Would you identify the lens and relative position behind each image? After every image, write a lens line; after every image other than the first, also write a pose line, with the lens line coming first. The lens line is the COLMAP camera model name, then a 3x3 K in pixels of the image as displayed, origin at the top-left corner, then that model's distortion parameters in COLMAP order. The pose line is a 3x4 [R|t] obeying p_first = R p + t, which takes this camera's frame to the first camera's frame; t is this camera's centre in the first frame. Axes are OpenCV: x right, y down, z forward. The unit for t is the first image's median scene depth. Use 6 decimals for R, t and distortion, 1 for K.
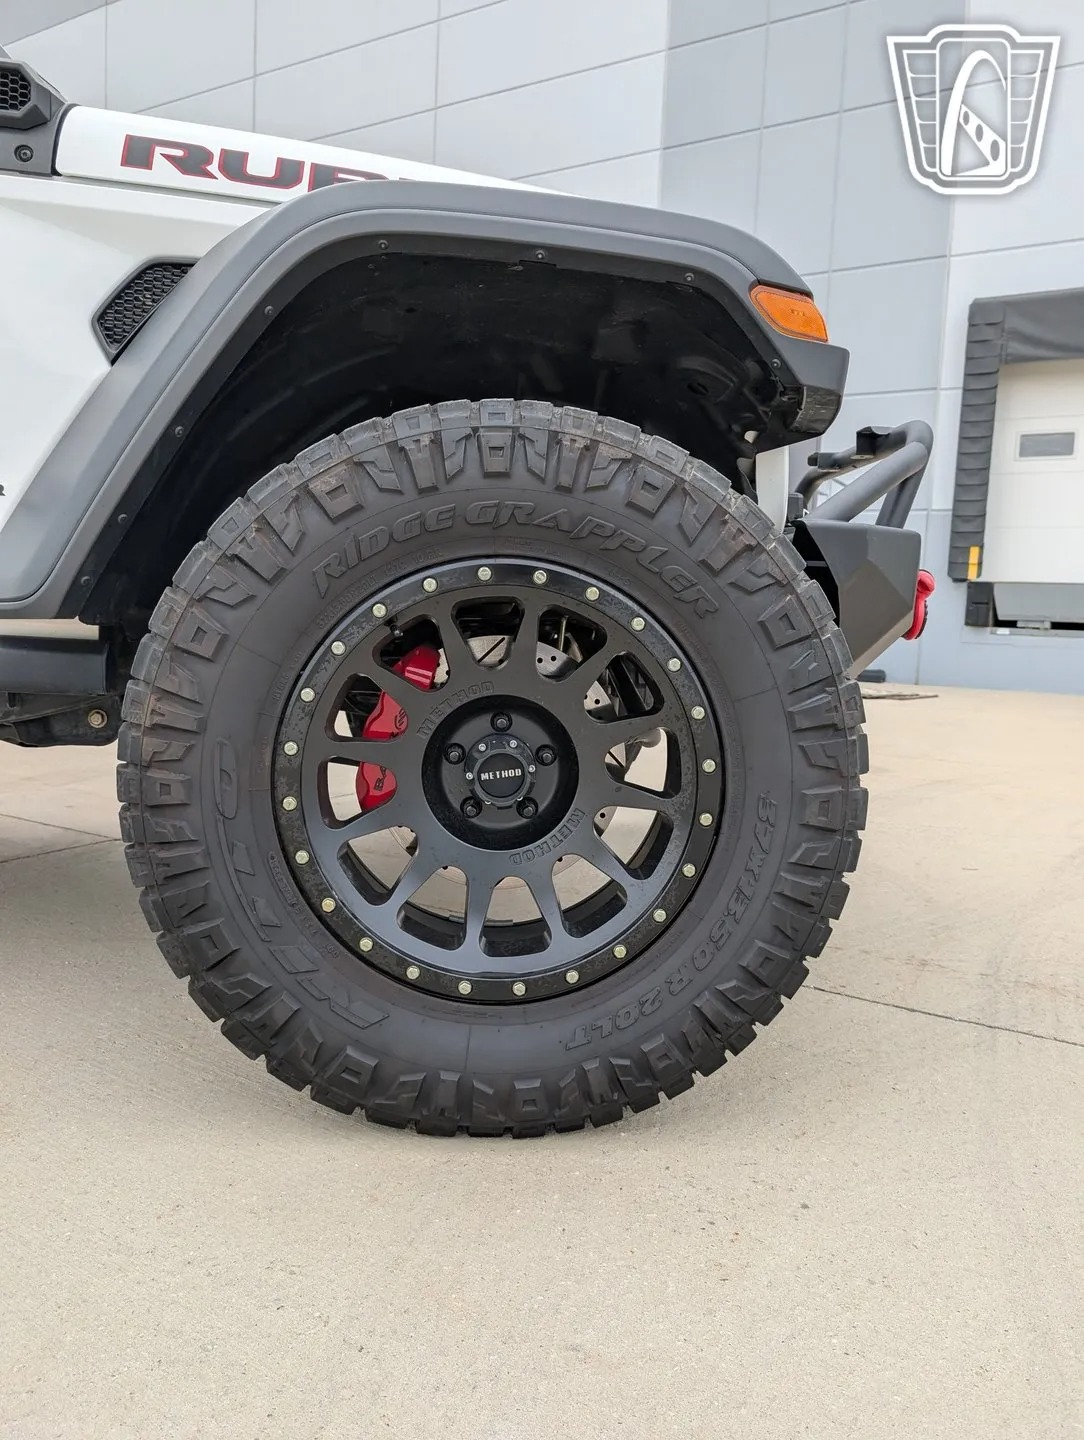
lens RADIAL K [[1038.6, 0, 533.2], [0, 1038.6, 722.5], [0, 0, 1]] dist [0.018547, -0.010754]
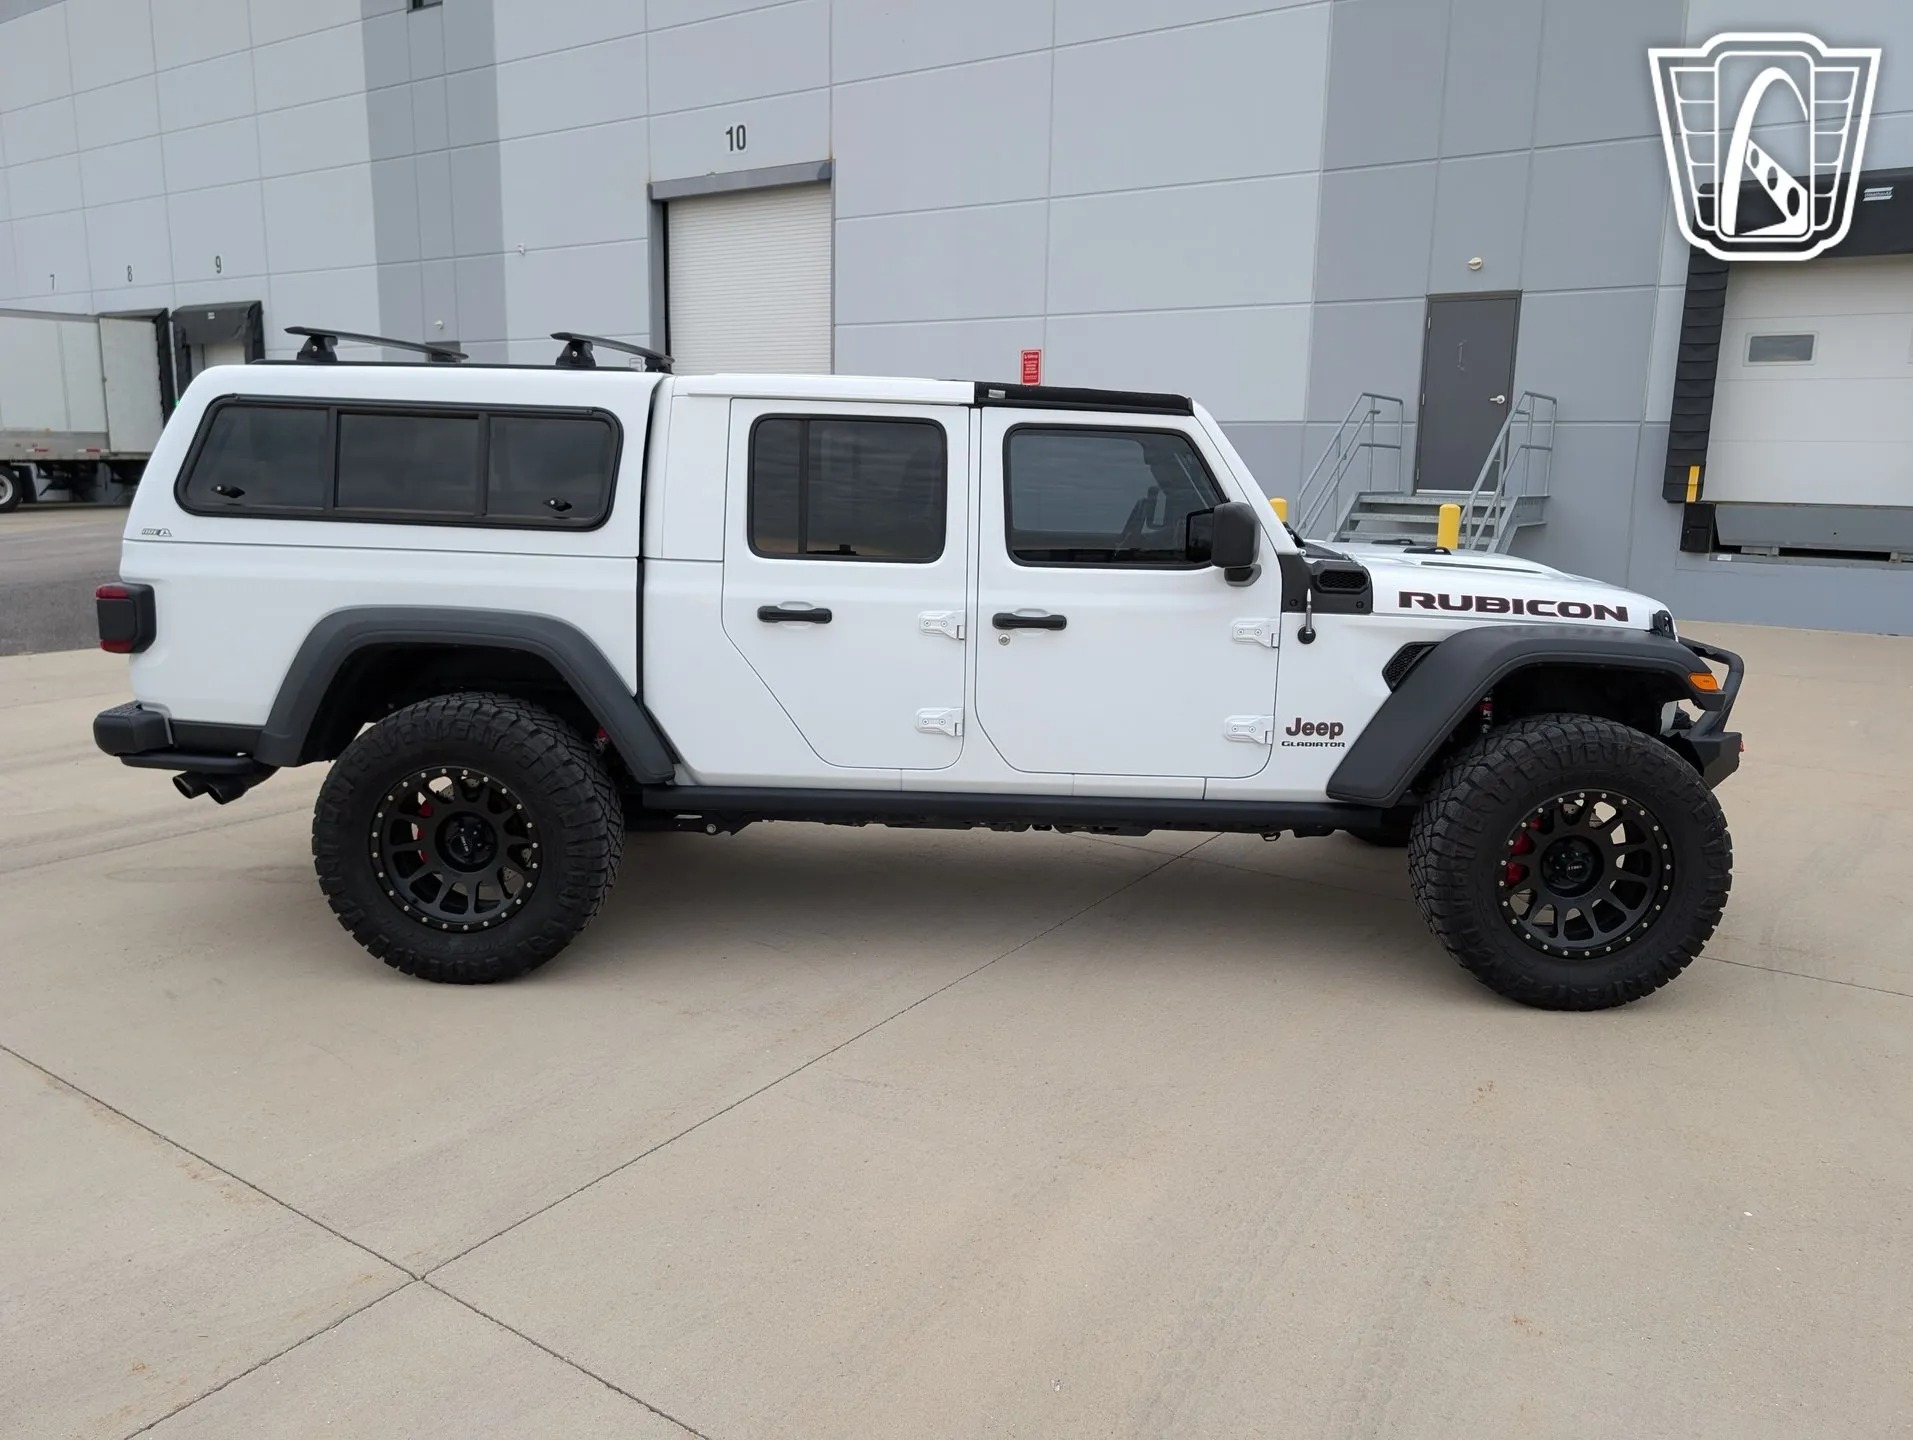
lens RADIAL K [[1379.8, 0, 948.6], [0, 1379.8, 716.9], [0, 0, 1]] dist [0.018547, -0.010754]
pose [[0.997567, -0.014448, -0.068206, -1.178817], [0.020640, 0.995639, 0.090973, -0.584169], [0.066594, -0.092160, 0.993515, -2.136966]]
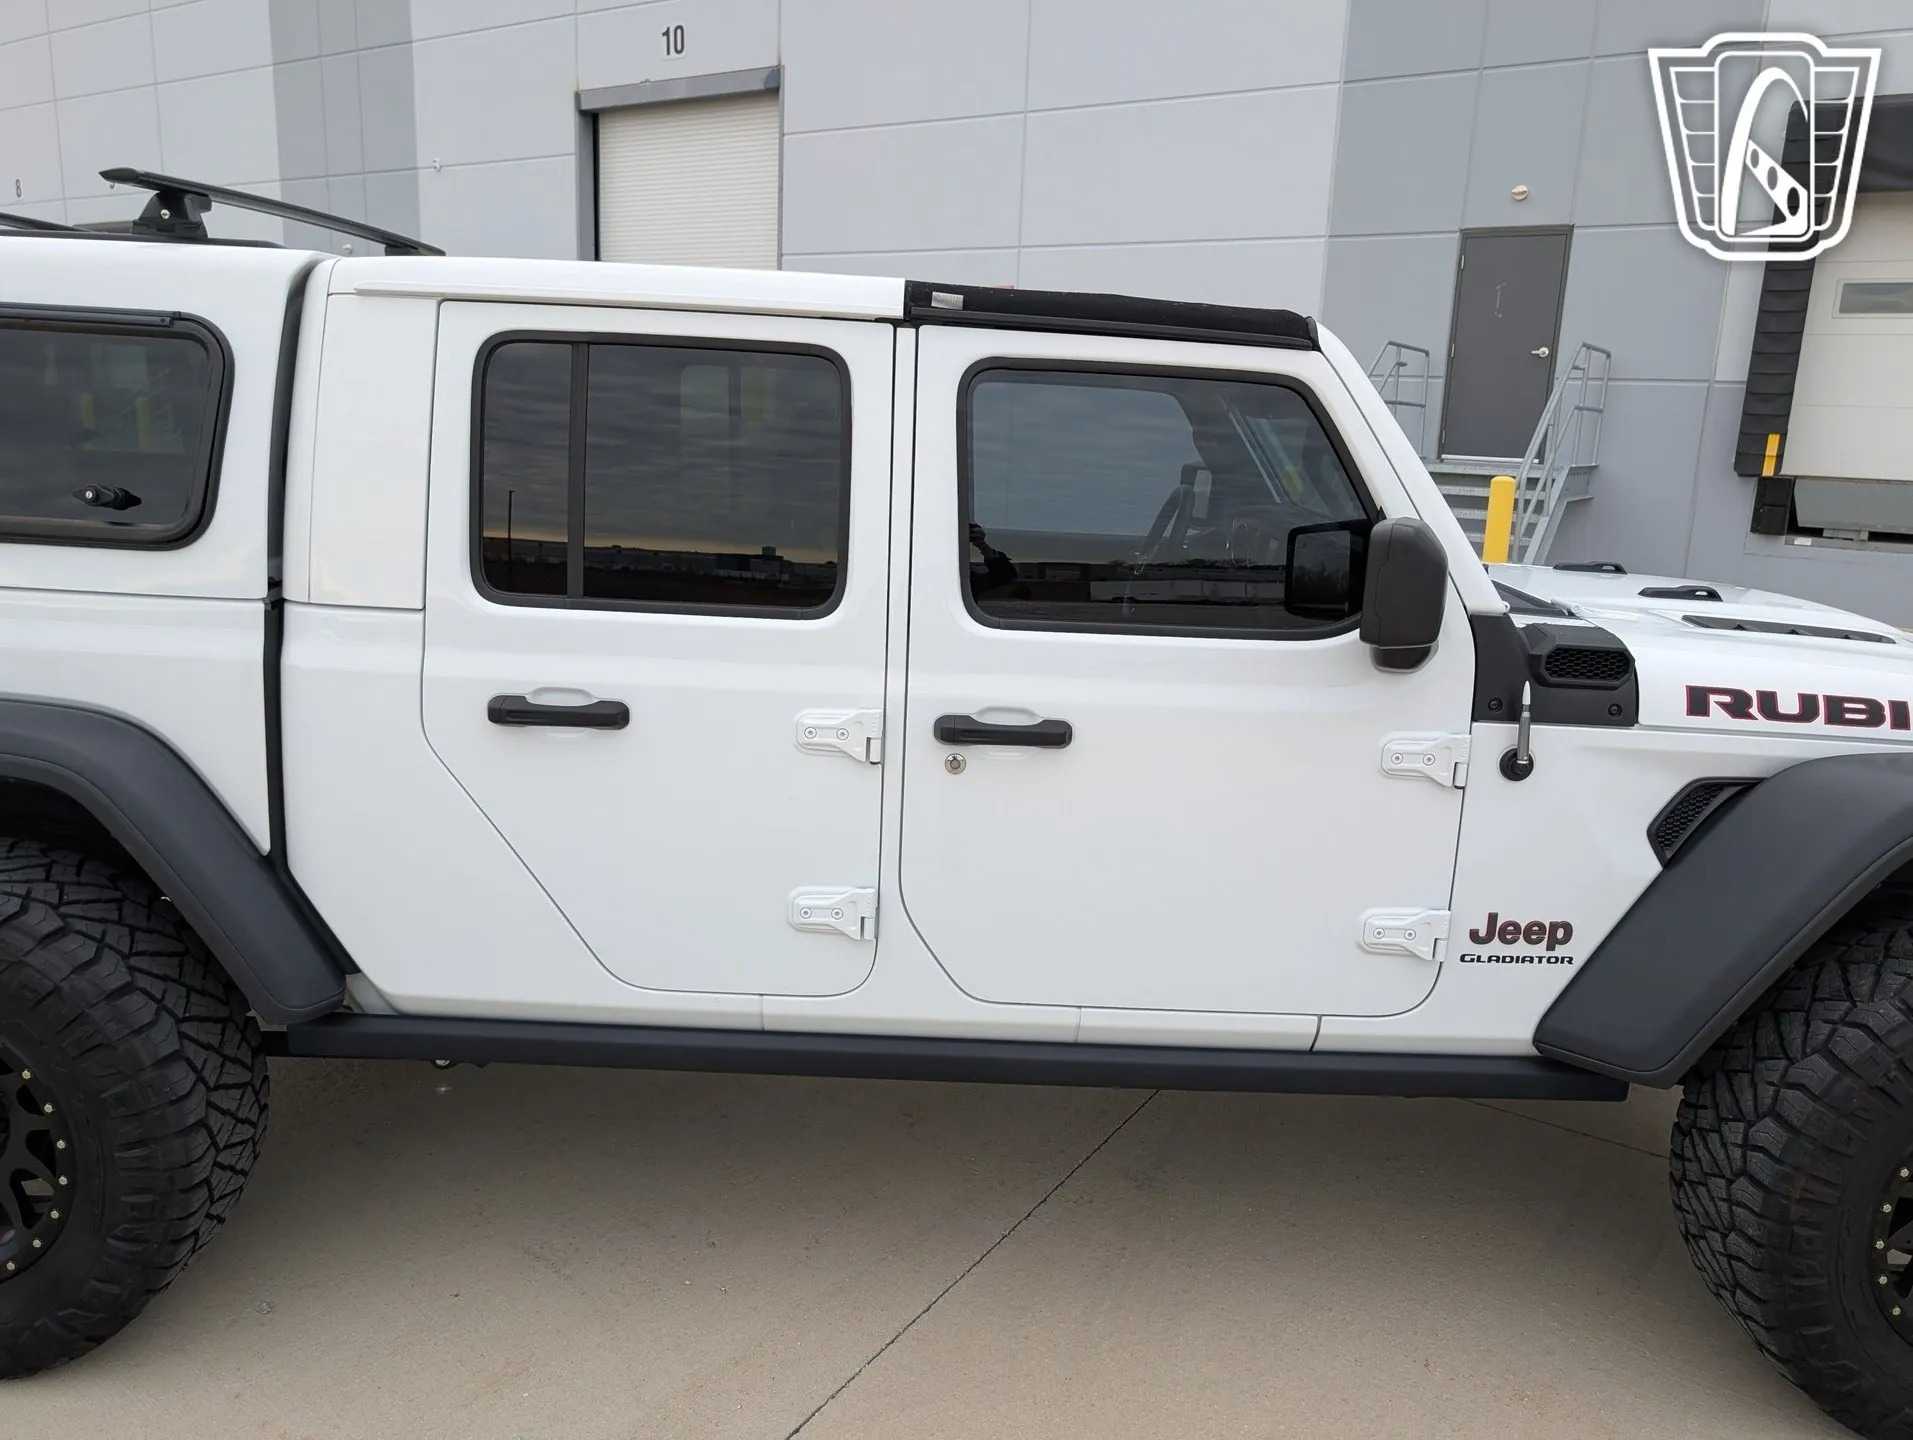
lens RADIAL K [[1379.8, 0, 938.9], [0, 1379.8, 705.3], [0, 0, 1]] dist [0.018547, -0.010754]
pose [[0.998801, 0.001575, -0.048936, -1.200896], [0.004272, 0.992868, 0.119142, -0.739030], [0.048775, -0.119208, 0.991671, -0.694248]]
